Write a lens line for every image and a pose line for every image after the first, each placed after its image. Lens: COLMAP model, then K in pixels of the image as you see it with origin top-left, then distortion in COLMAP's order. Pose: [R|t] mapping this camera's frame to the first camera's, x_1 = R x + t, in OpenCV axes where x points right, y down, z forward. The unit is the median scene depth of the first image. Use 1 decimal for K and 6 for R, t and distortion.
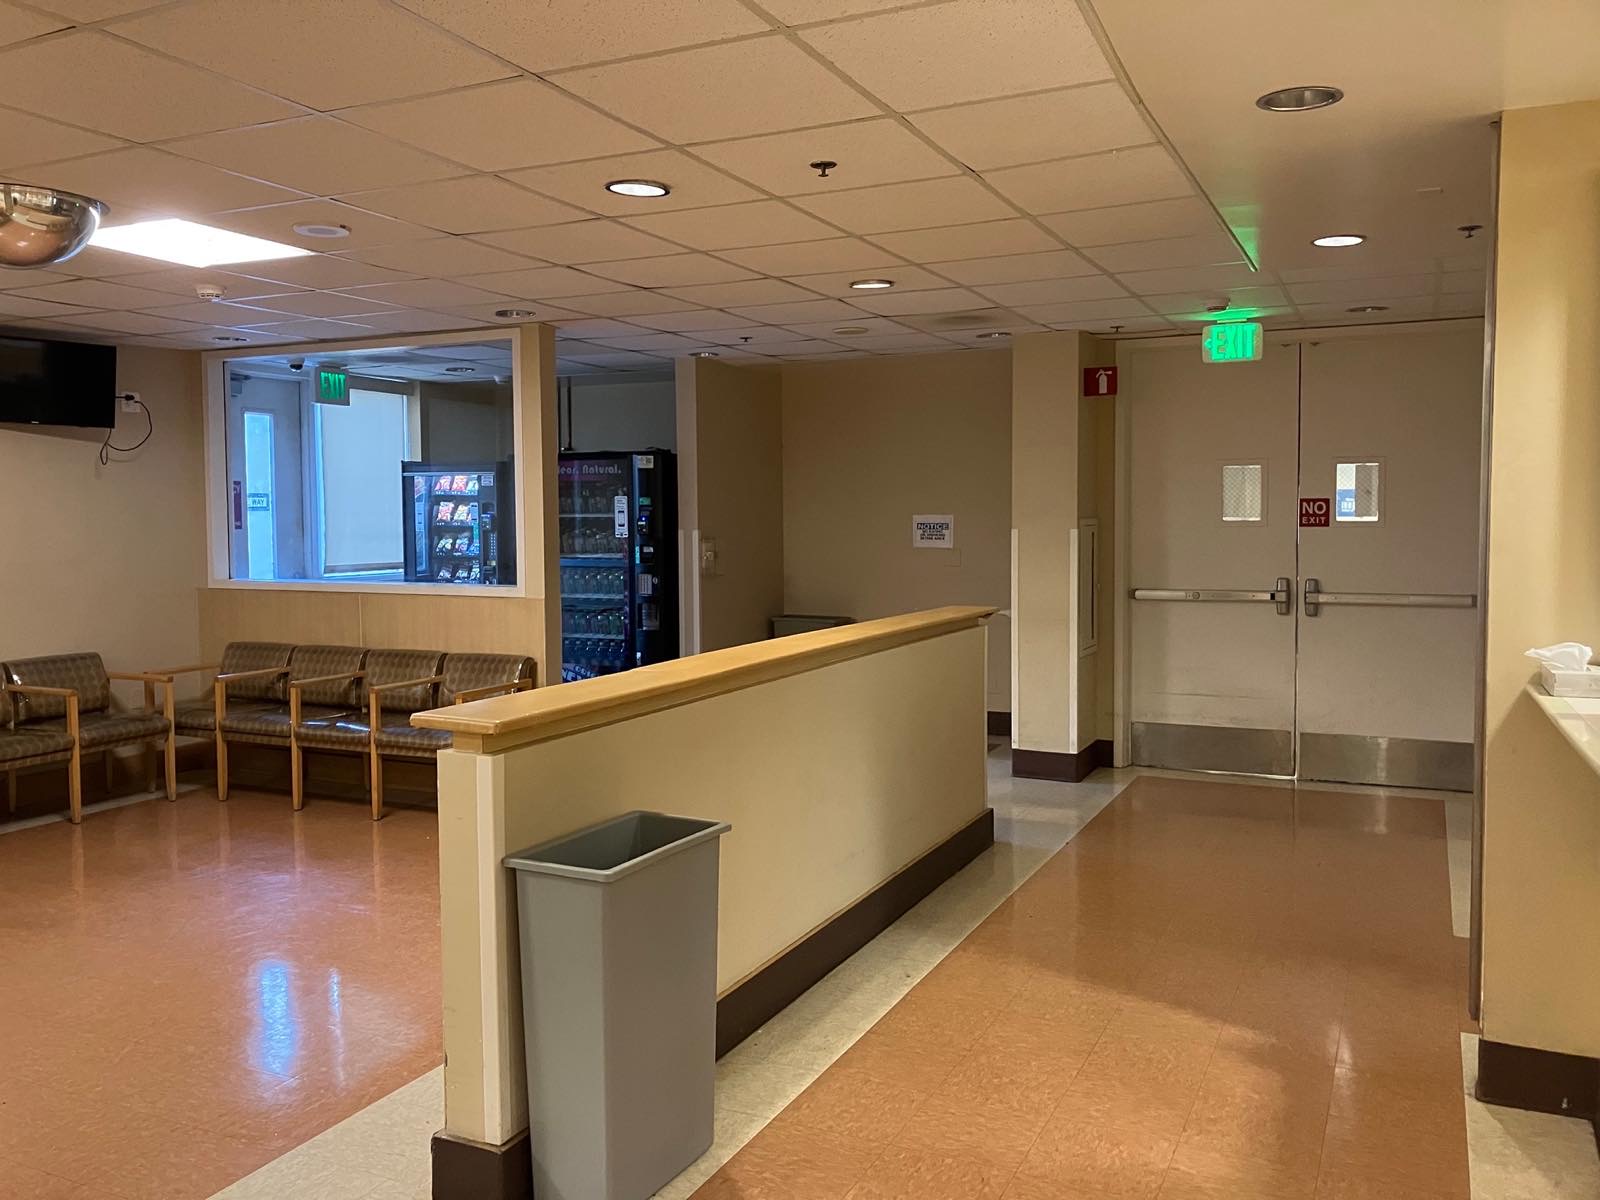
lens RADIAL K [[1311.8, 0, 799.2], [0, 1311.8, 593.7], [0, 0, 1]] dist [0.036674, -0.002655]
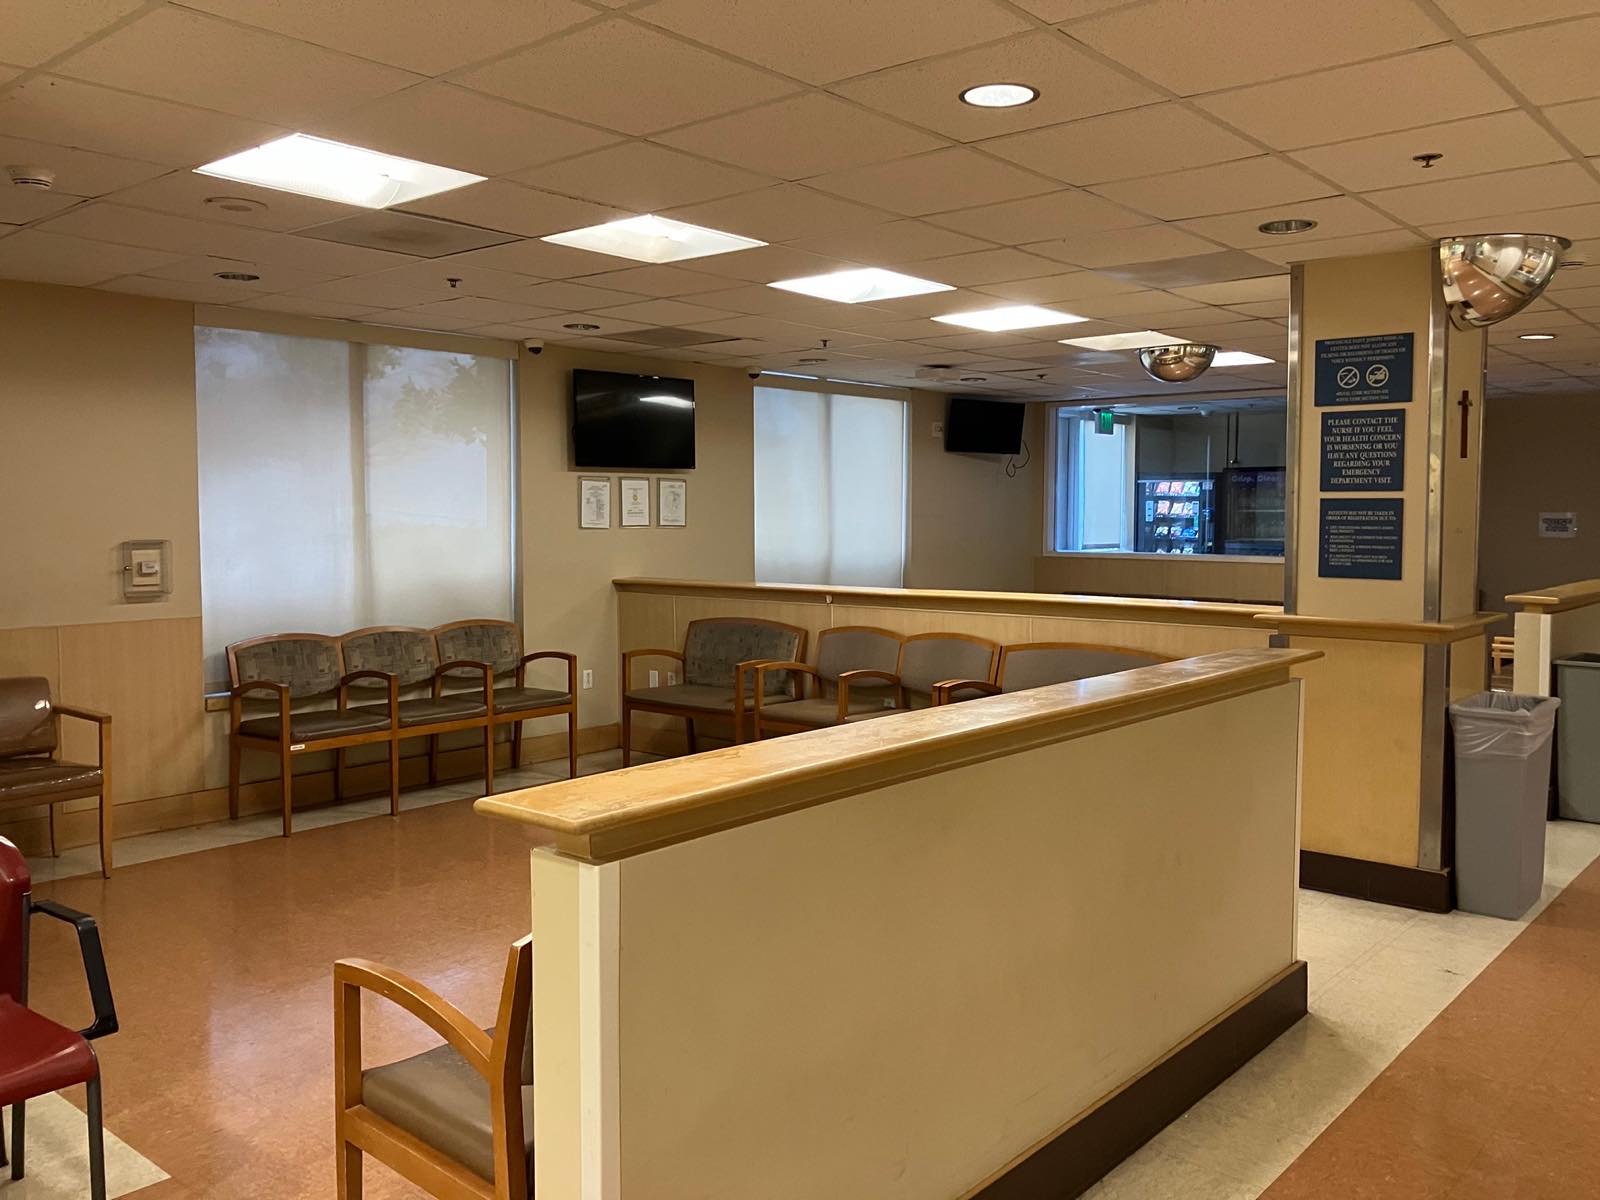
lens RADIAL K [[1311.8, 0, 799.8], [0, 1311.8, 593.1], [0, 0, 1]] dist [0.036674, -0.002655]
pose [[0.963137, 0.026020, -0.267749, -0.268875], [-0.025933, 0.999656, 0.003862, 0.034866], [0.267757, 0.003224, 0.963481, -0.477905]]
